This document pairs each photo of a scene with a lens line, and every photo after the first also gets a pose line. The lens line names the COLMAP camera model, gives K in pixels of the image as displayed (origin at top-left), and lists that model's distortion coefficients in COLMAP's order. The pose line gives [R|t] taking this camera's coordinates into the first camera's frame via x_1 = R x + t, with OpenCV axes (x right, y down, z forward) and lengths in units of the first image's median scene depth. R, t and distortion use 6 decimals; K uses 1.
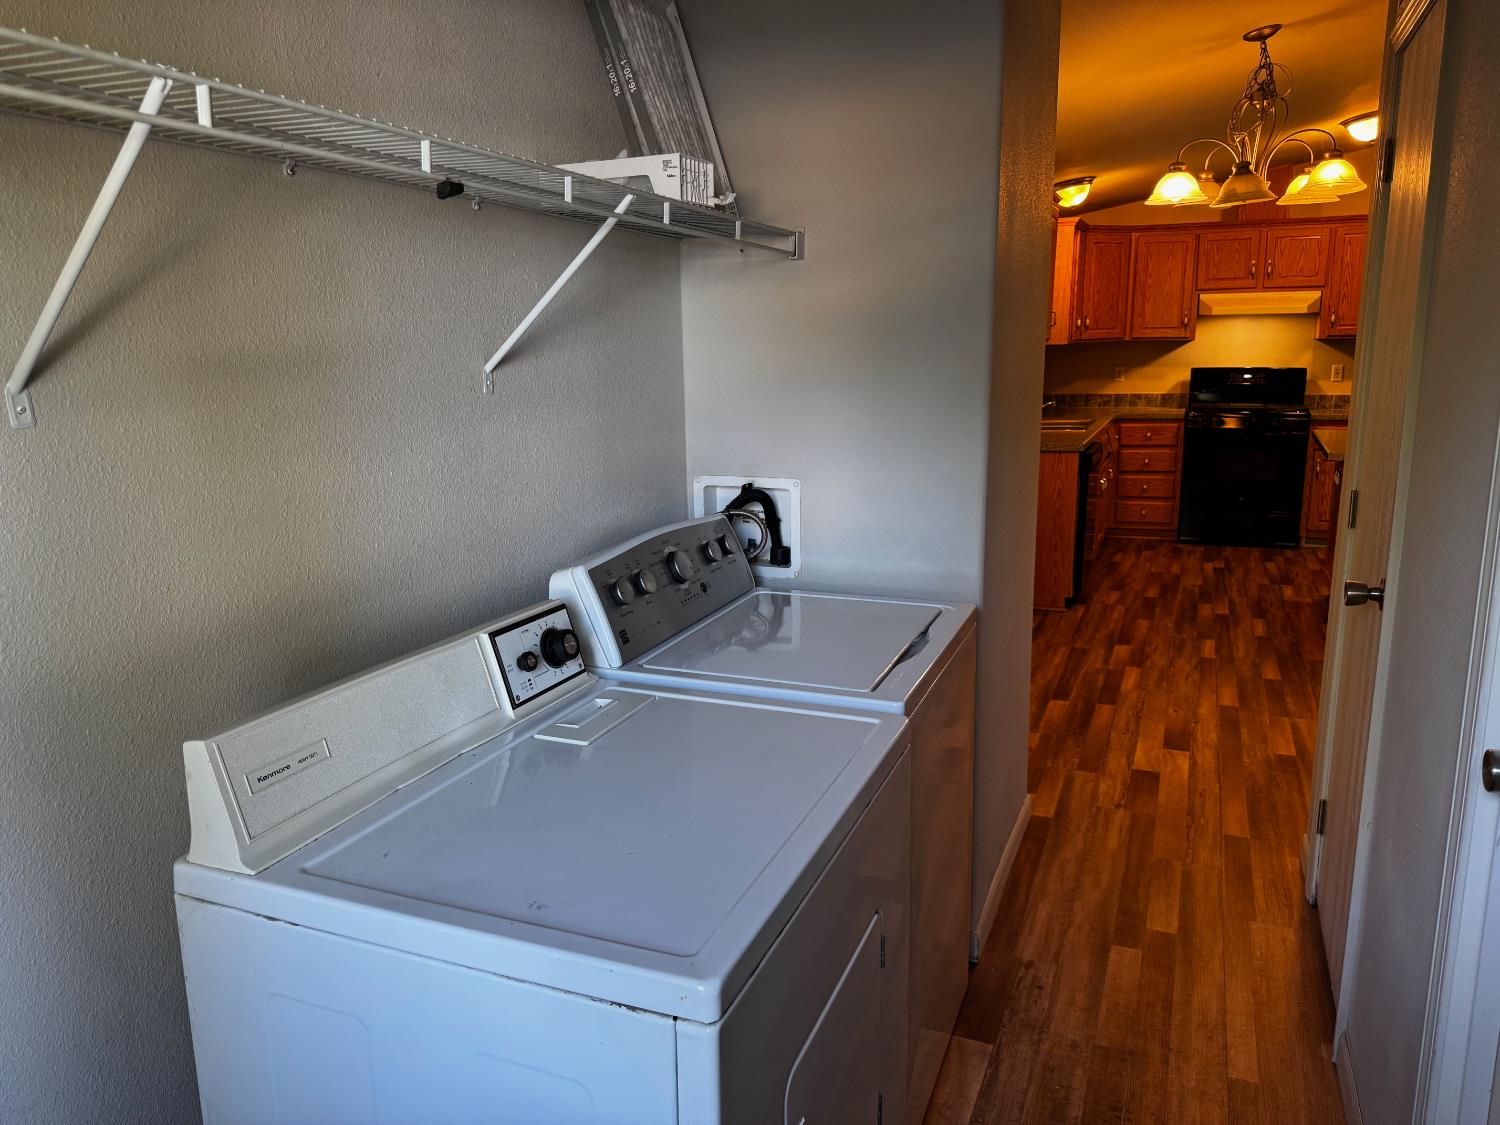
lens RADIAL K [[1076.0, 0, 754.6], [0, 1076.0, 553.3], [0, 0, 1]] dist [0.011553, -0.001200]
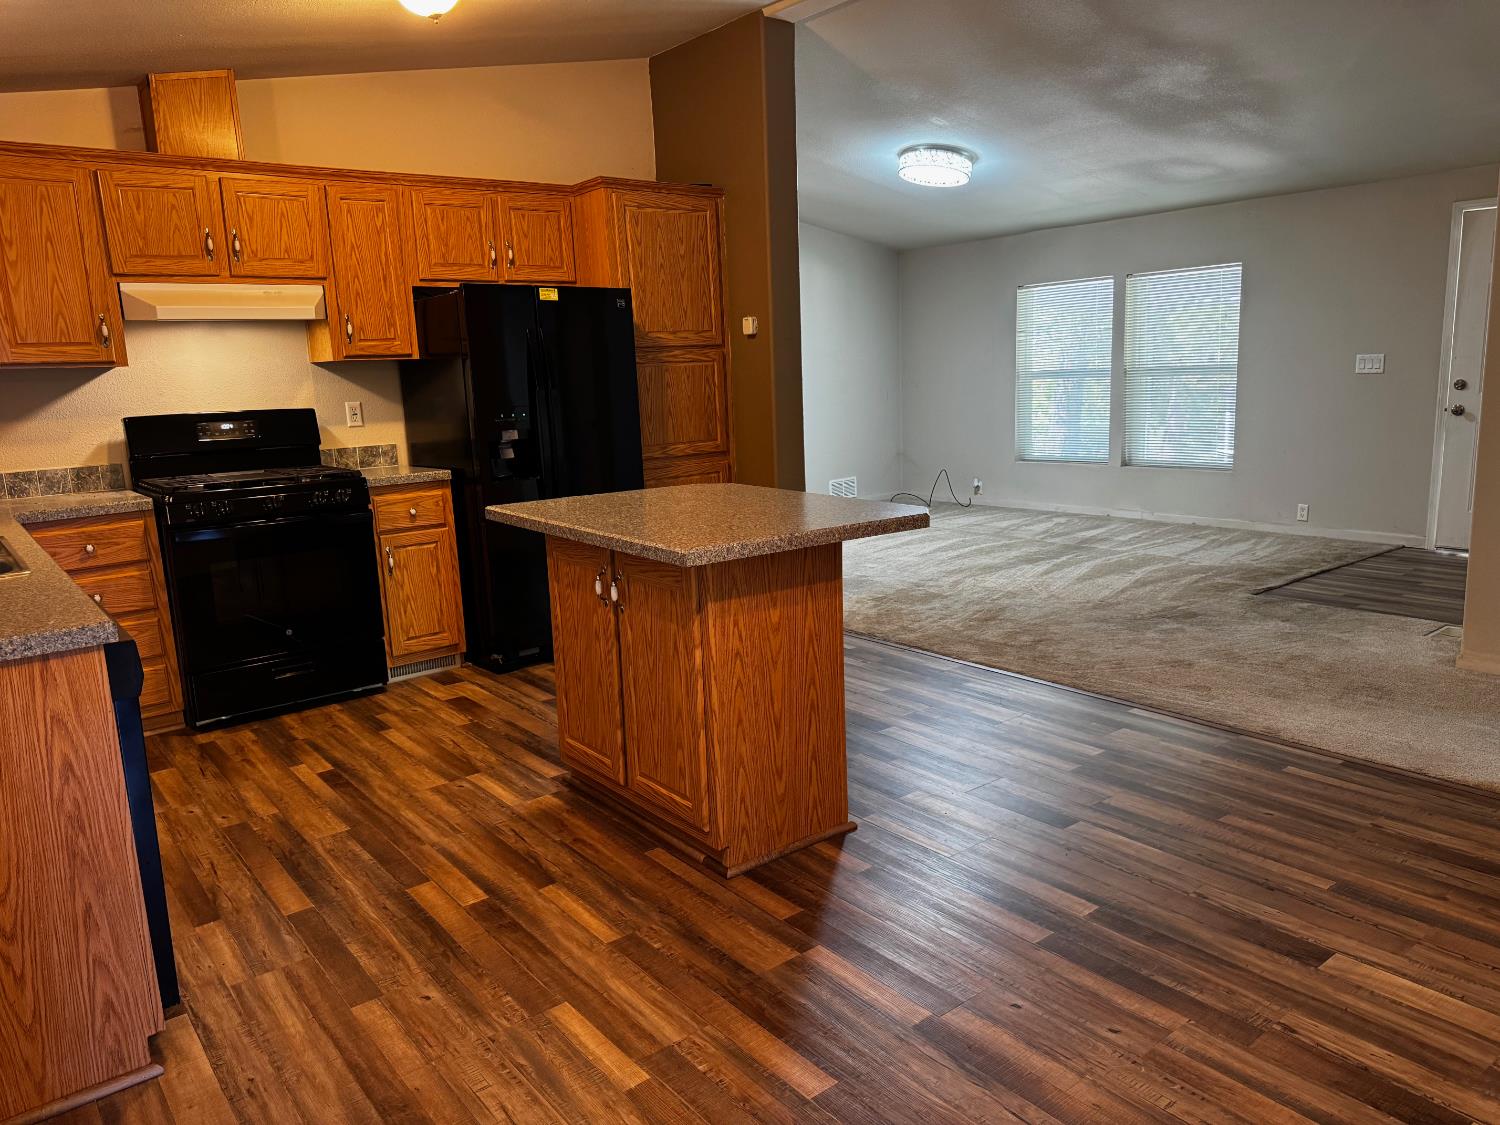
lens RADIAL K [[1076.0, 0, 743.9], [0, 1076.0, 563.0], [0, 0, 1]] dist [0.011553, -0.001200]
pose [[0.495864, -0.164085, 0.852757, 0.080187], [0.201165, 0.976980, 0.071013, -0.077585], [-0.844779, 0.136332, 0.517457, 0.475218]]
